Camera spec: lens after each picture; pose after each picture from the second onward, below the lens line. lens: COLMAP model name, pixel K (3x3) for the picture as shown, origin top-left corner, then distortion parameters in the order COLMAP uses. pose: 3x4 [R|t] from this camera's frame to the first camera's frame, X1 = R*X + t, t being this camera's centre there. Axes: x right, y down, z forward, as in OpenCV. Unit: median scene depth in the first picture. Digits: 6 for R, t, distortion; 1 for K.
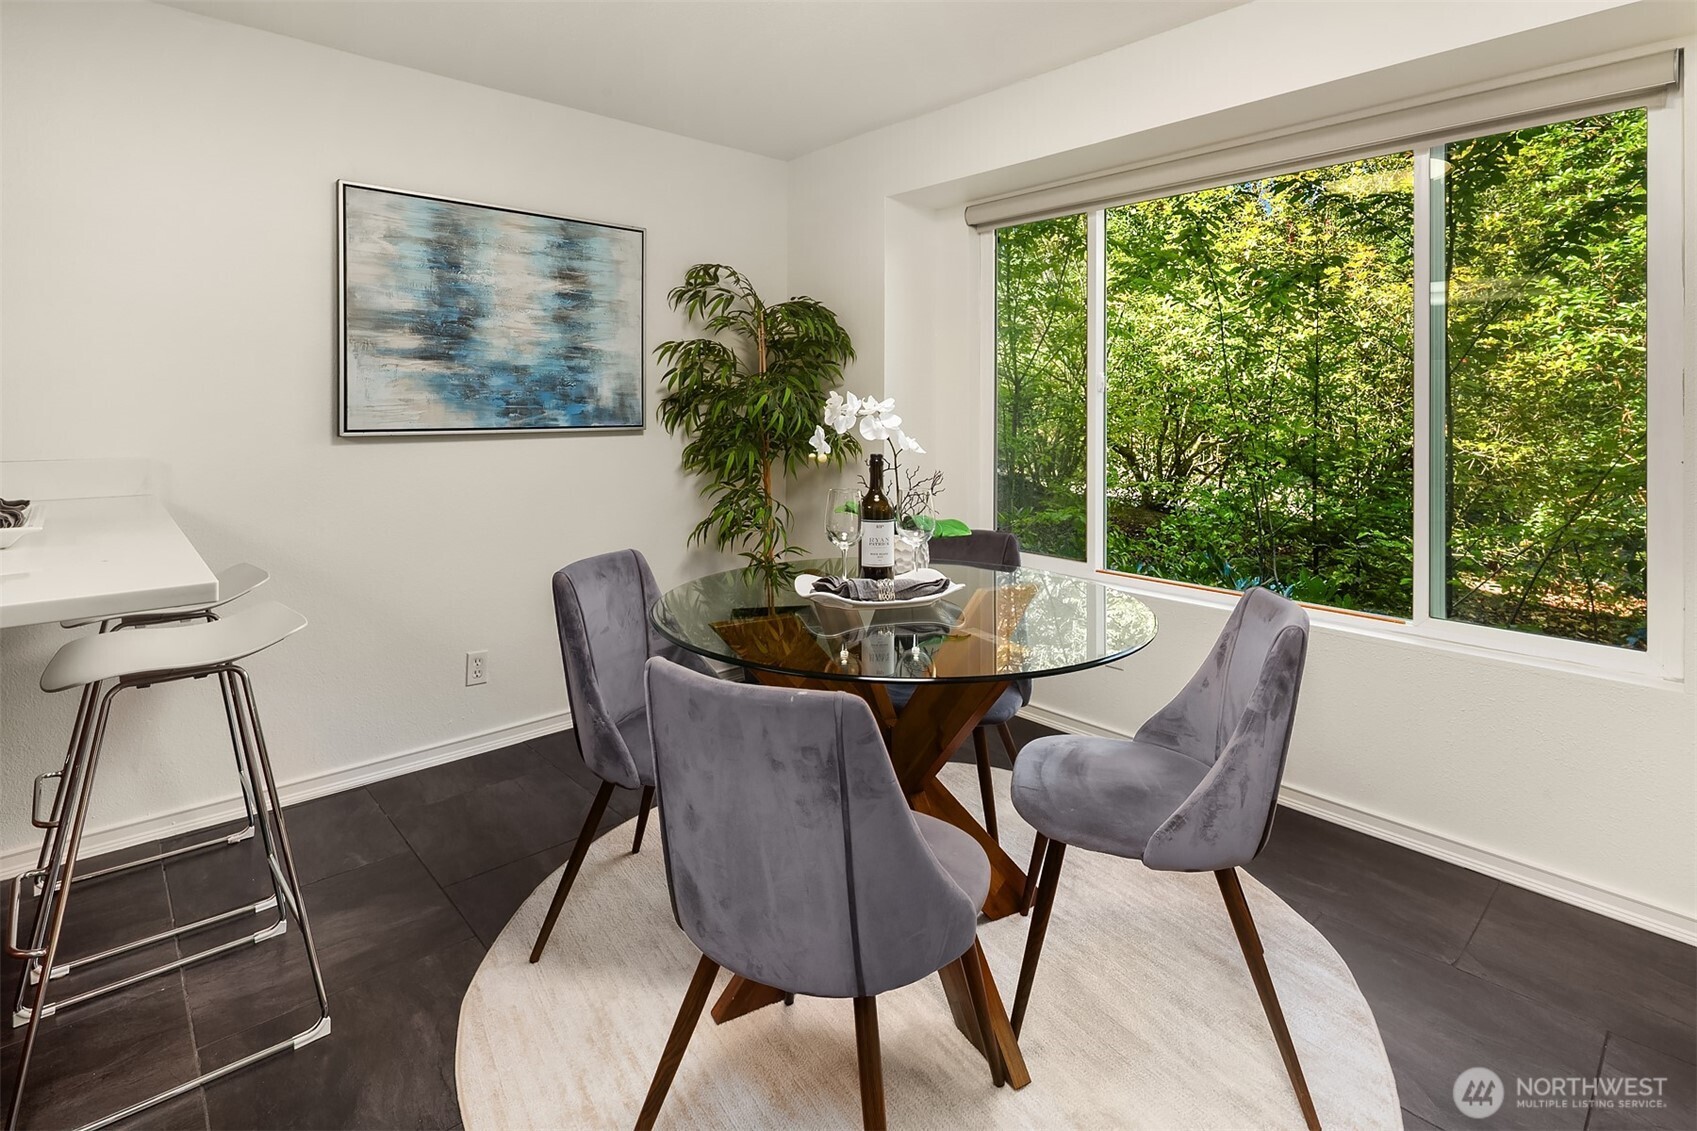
lens RADIAL K [[832.6, 0, 848.8], [0, 832.6, 401.3], [0, 0, 1]] dist [0.003040, -0.004508]
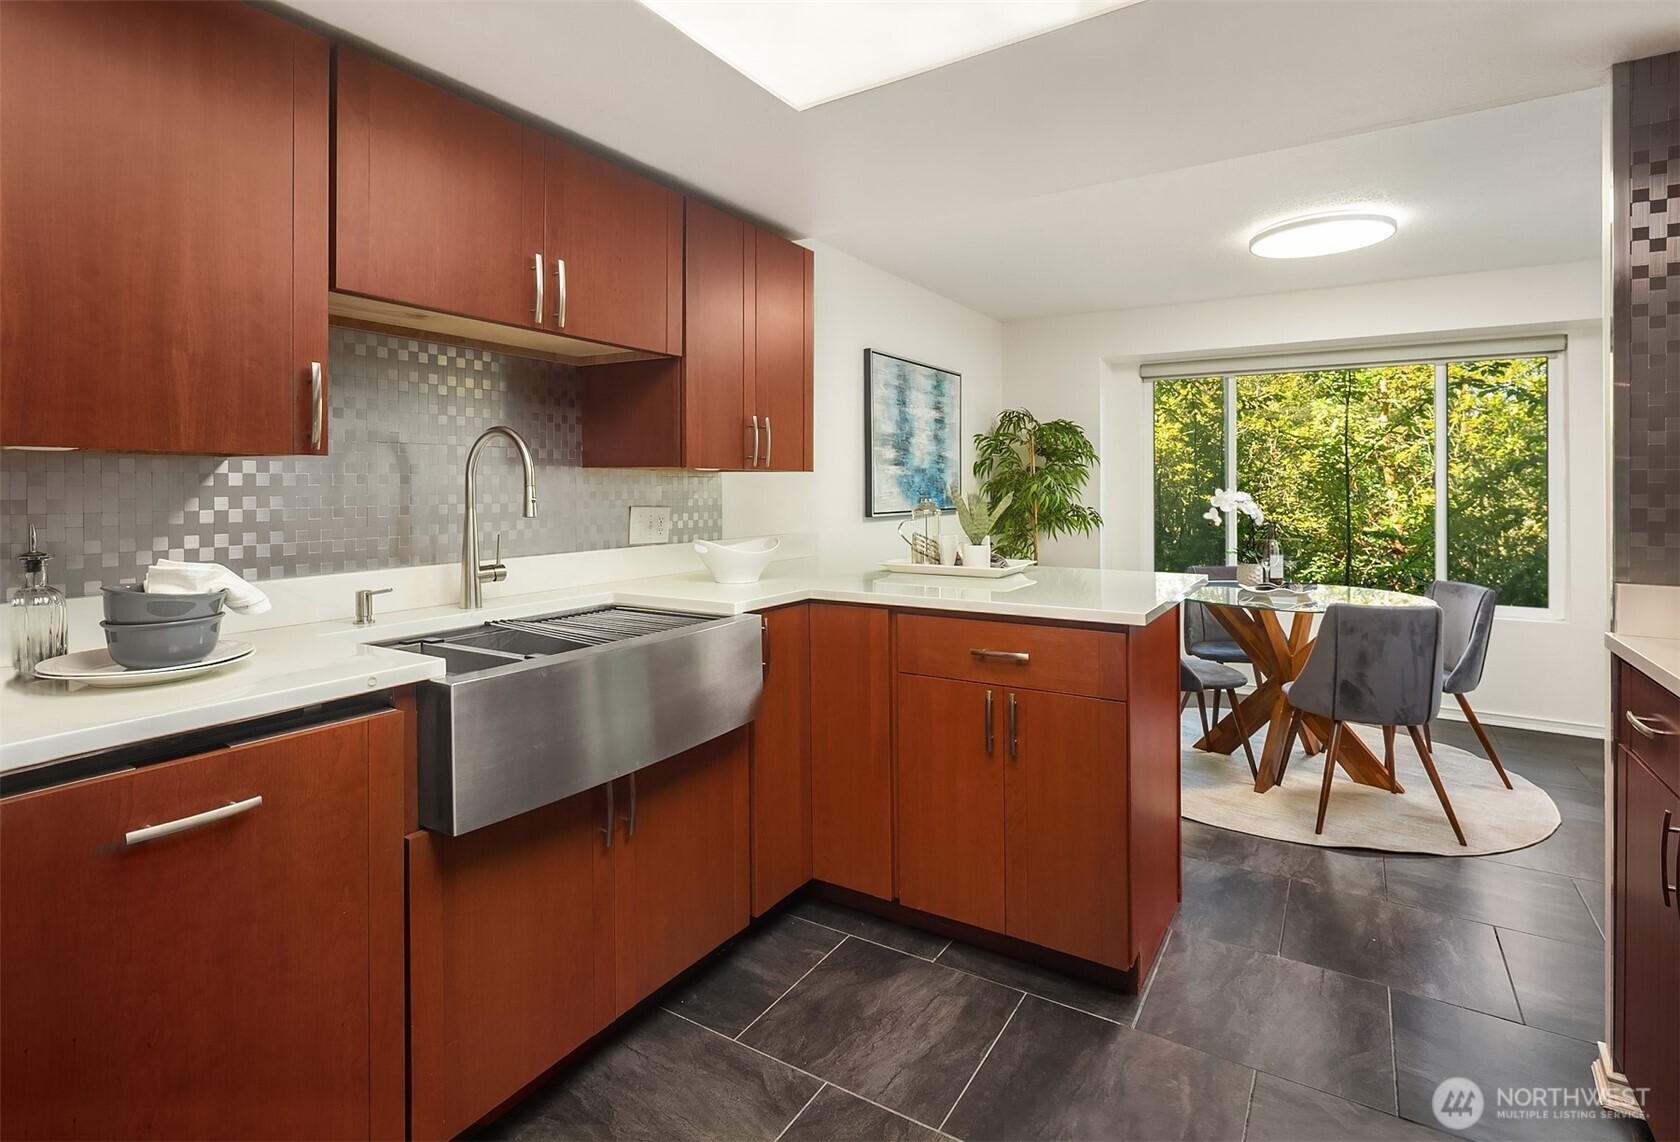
lens RADIAL K [[823.7, 0, 838.0], [0, 823.7, 482.1], [0, 0, 1]] dist [0.006906, -0.003851]
pose [[0.959380, -0.002061, 0.282110, -0.992242], [0.001765, 0.999998, 0.001305, -0.021556], [-0.282112, -0.000754, 0.959381, -0.383090]]
